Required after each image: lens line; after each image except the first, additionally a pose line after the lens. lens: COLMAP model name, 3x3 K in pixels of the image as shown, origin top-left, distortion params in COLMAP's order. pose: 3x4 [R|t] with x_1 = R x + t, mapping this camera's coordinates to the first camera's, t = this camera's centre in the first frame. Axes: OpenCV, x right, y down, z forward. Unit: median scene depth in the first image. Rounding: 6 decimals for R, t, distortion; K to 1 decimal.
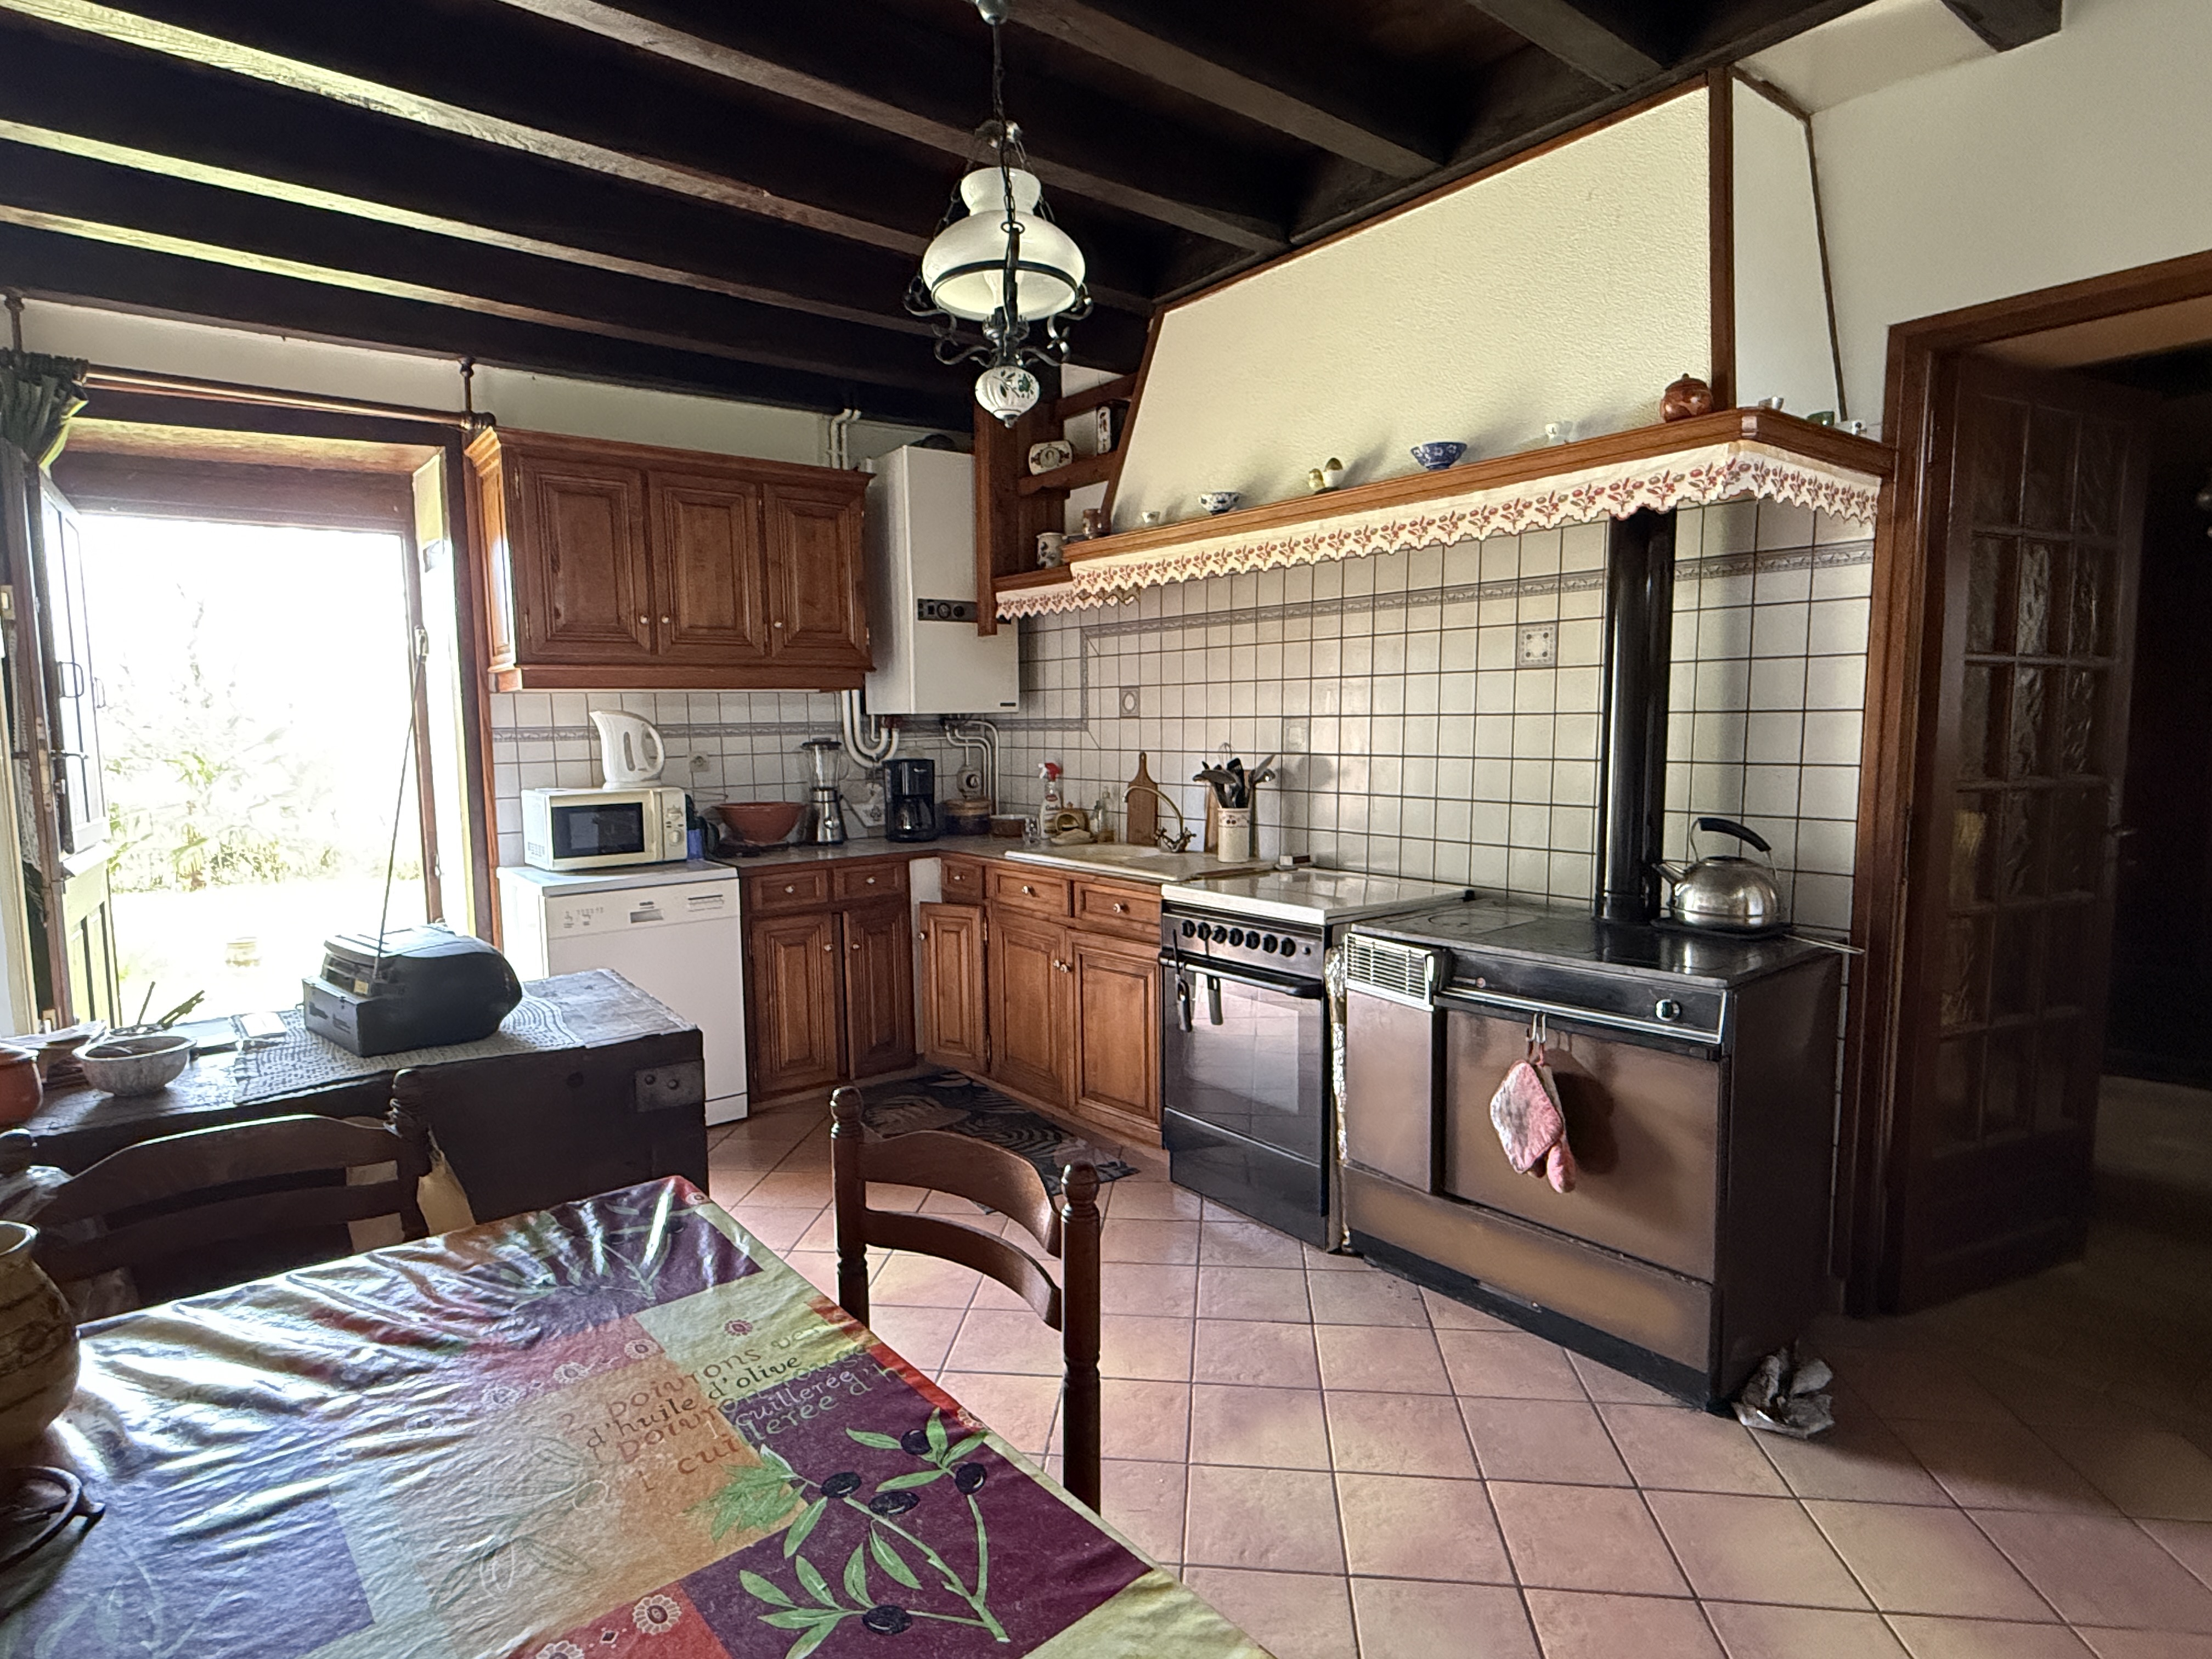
lens RADIAL K [[1189.1, 0, 1104.2], [0, 1189.1, 844.1], [0, 0, 1]] dist [0.006536, 0.000542]
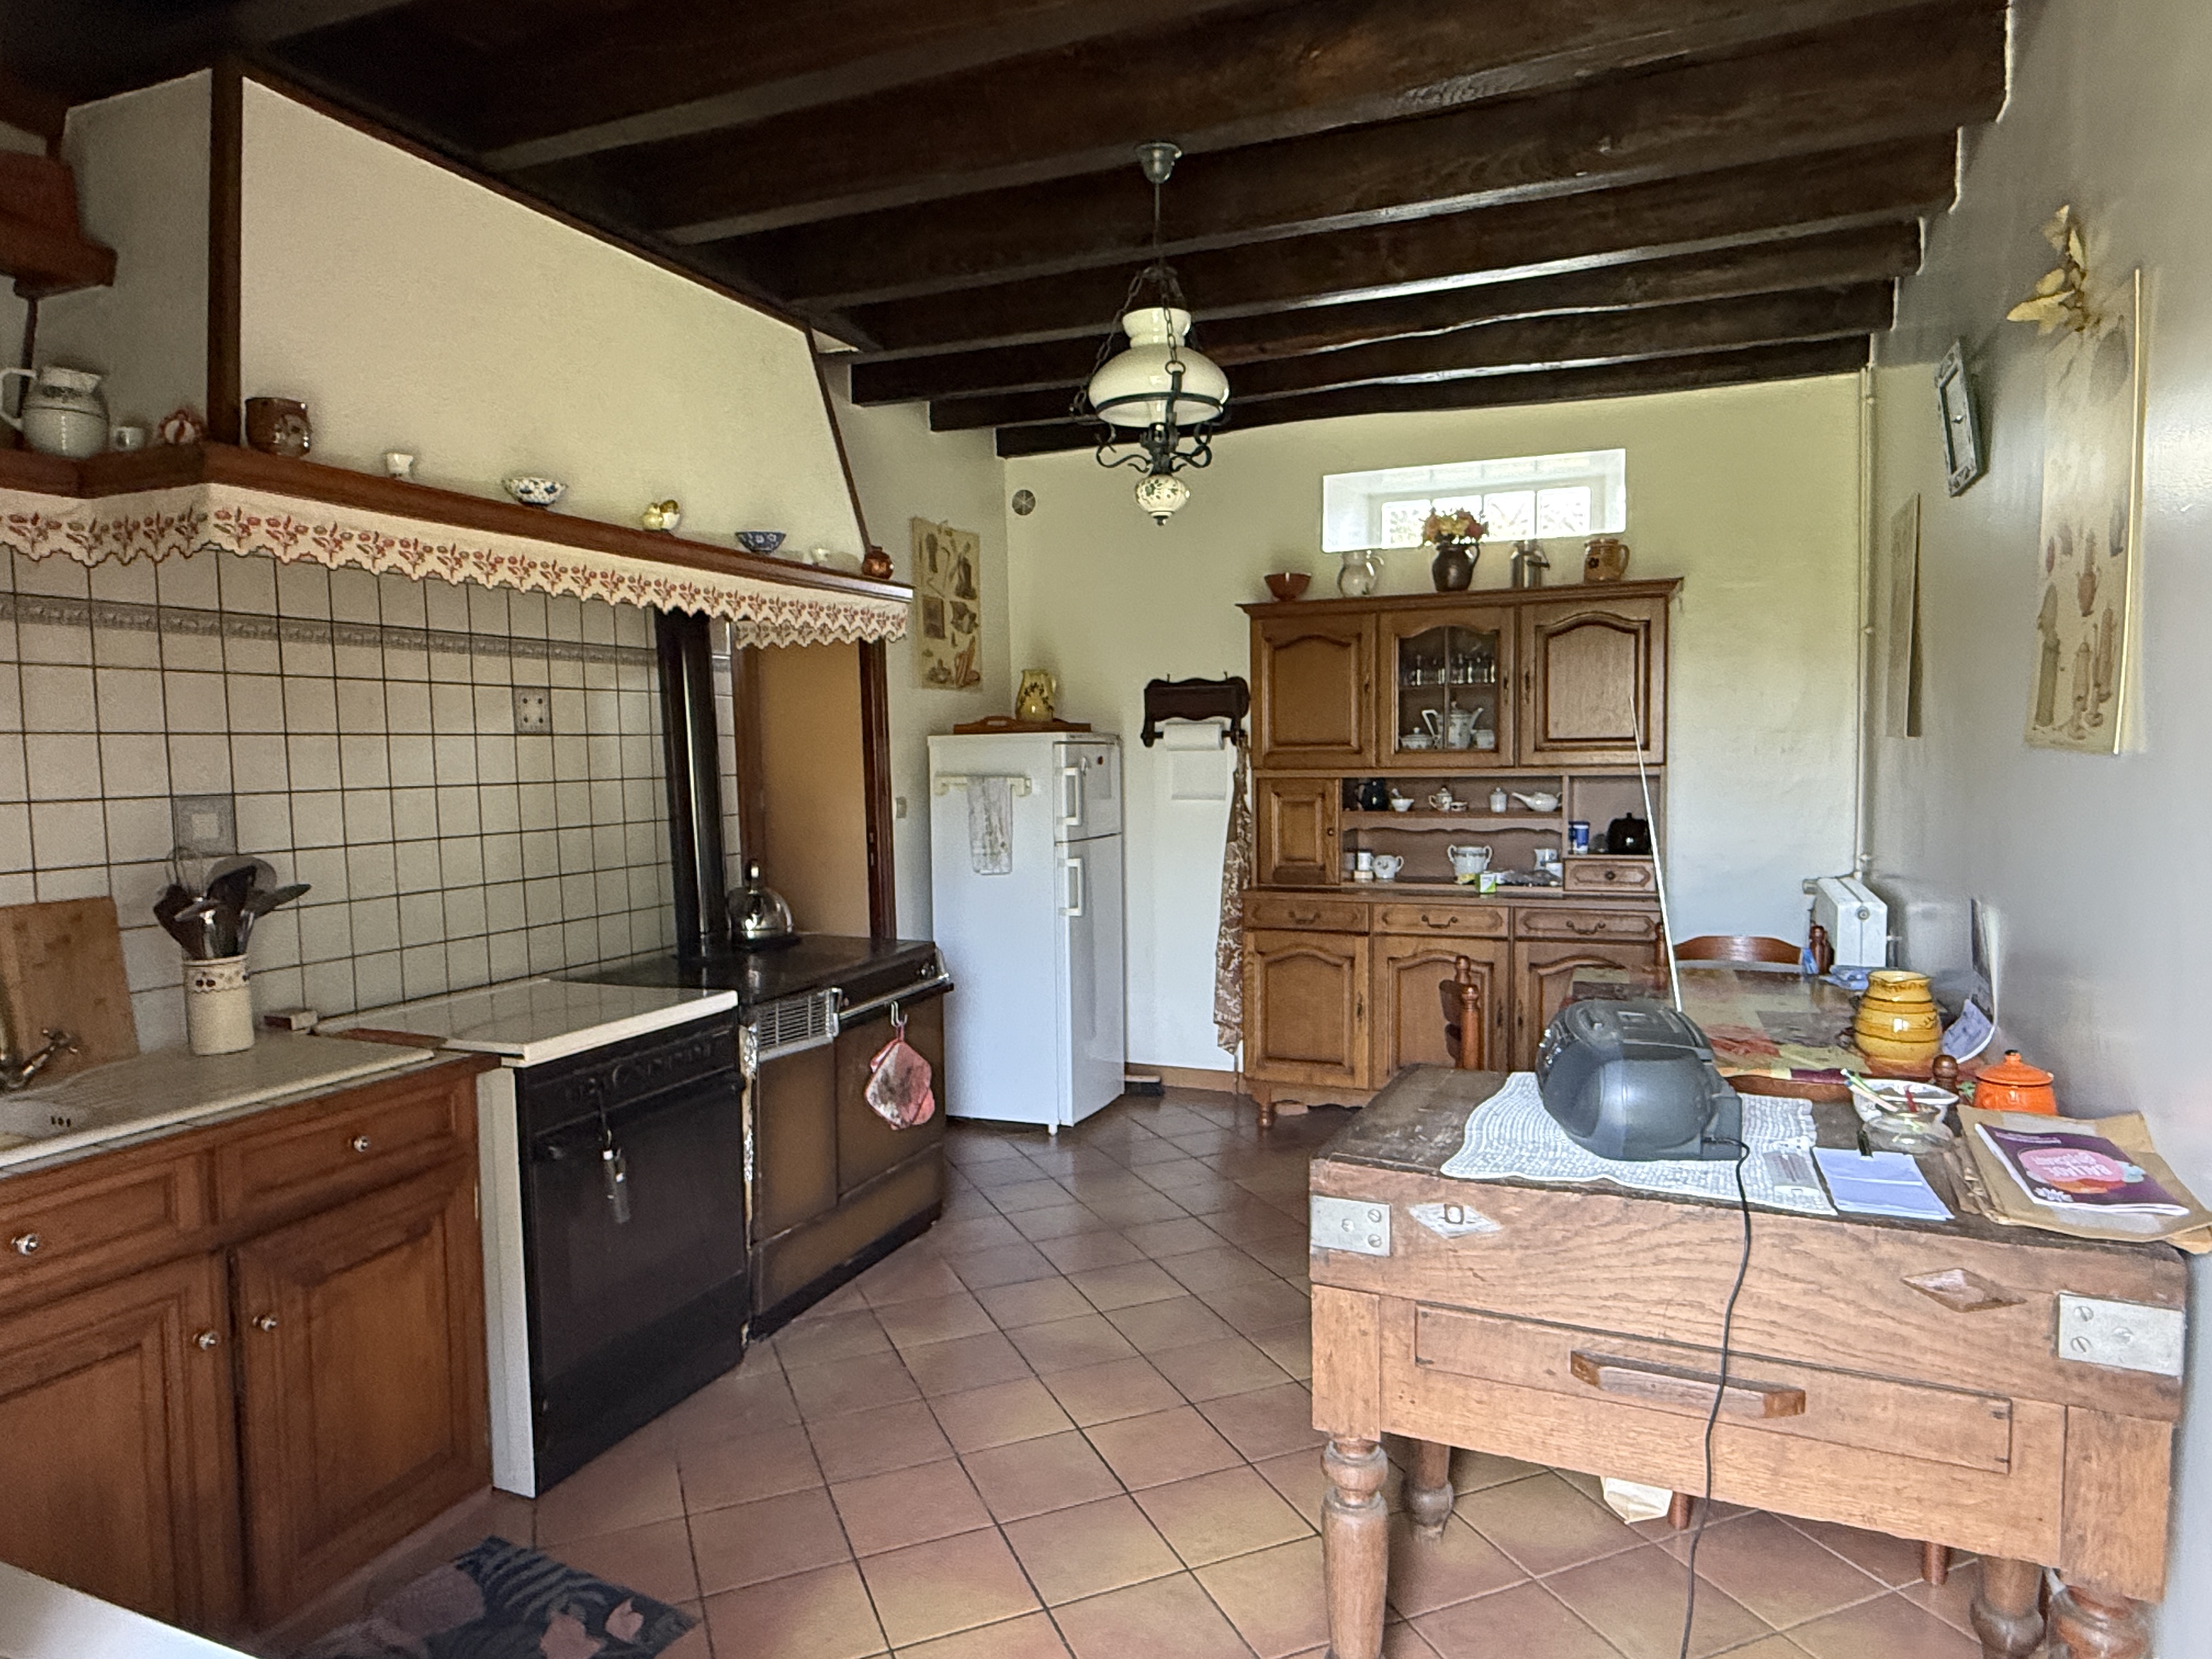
lens RADIAL K [[1350.8, 0, 1106.1], [0, 1350.8, 827.6], [0, 0, 1]] dist [-0.004036, -0.000609]
pose [[-0.478123, -0.028895, 0.877818, -0.777570], [0.117723, 0.988332, 0.096653, -0.121614], [-0.870368, 0.149551, -0.469142, 1.088607]]
